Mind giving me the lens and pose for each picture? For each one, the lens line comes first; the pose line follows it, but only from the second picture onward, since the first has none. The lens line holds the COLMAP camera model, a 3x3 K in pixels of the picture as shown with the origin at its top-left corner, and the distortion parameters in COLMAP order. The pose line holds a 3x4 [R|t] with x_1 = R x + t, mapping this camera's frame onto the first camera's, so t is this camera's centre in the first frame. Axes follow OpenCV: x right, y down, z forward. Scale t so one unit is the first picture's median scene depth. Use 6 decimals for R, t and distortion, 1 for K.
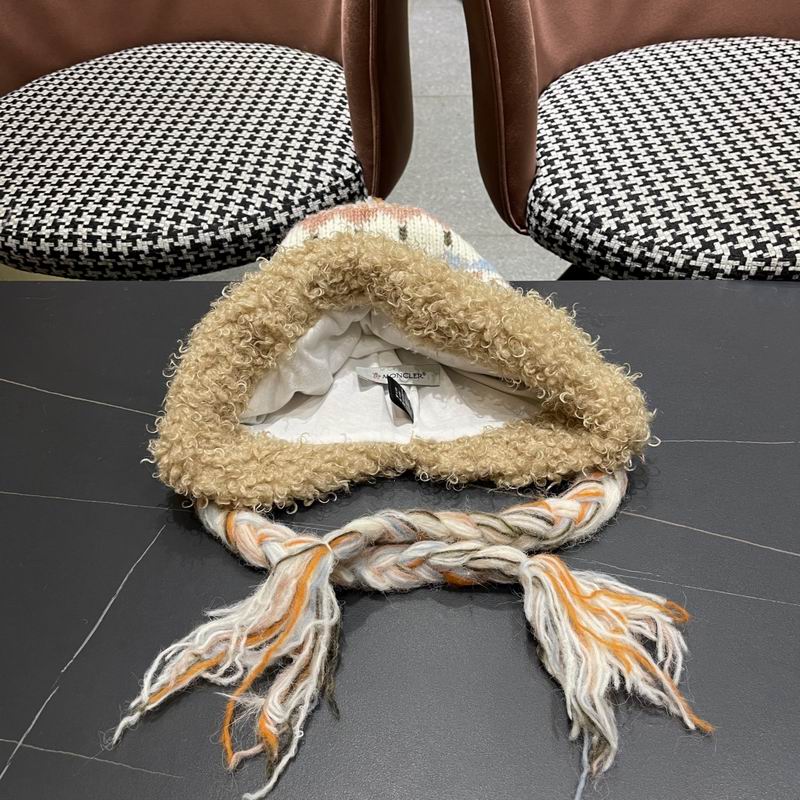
lens RADIAL K [[835.0, 0, 398.9], [0, 835.0, 408.7], [0, 0, 1]] dist [0.018937, 0.000000]
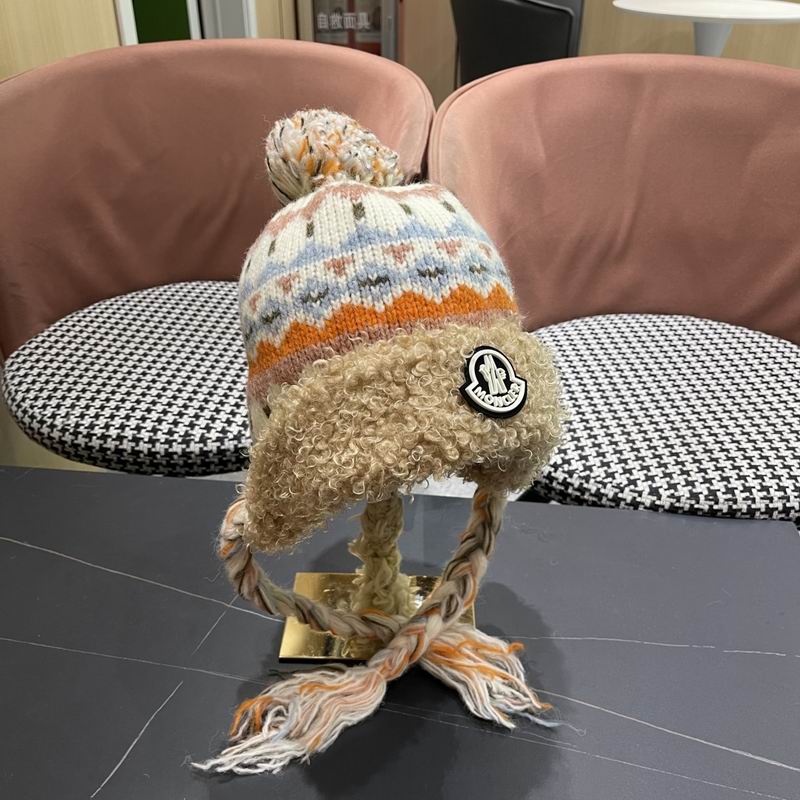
lens RADIAL K [[835.0, 0, 405.4], [0, 835.0, 413.3], [0, 0, 1]] dist [0.018937, 0.000000]
pose [[0.997048, 0.072881, 0.024166, -0.007683], [-0.065613, 0.972178, -0.224867, 0.008065], [-0.039882, 0.222617, 0.974090, -0.209349]]
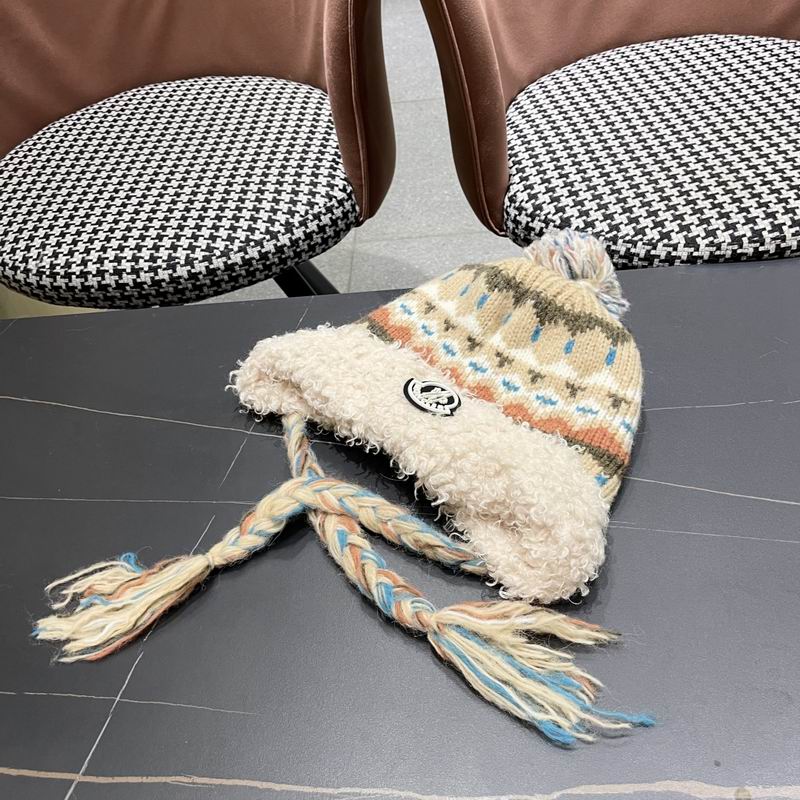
lens RADIAL K [[835.0, 0, 396.9], [0, 835.0, 417.9], [0, 0, 1]] dist [0.018937, 0.000000]
pose [[0.996892, -0.078666, -0.004339, -0.005242], [0.078727, 0.996761, 0.016406, 0.002275], [0.003034, -0.016696, 0.999856, -0.119687]]
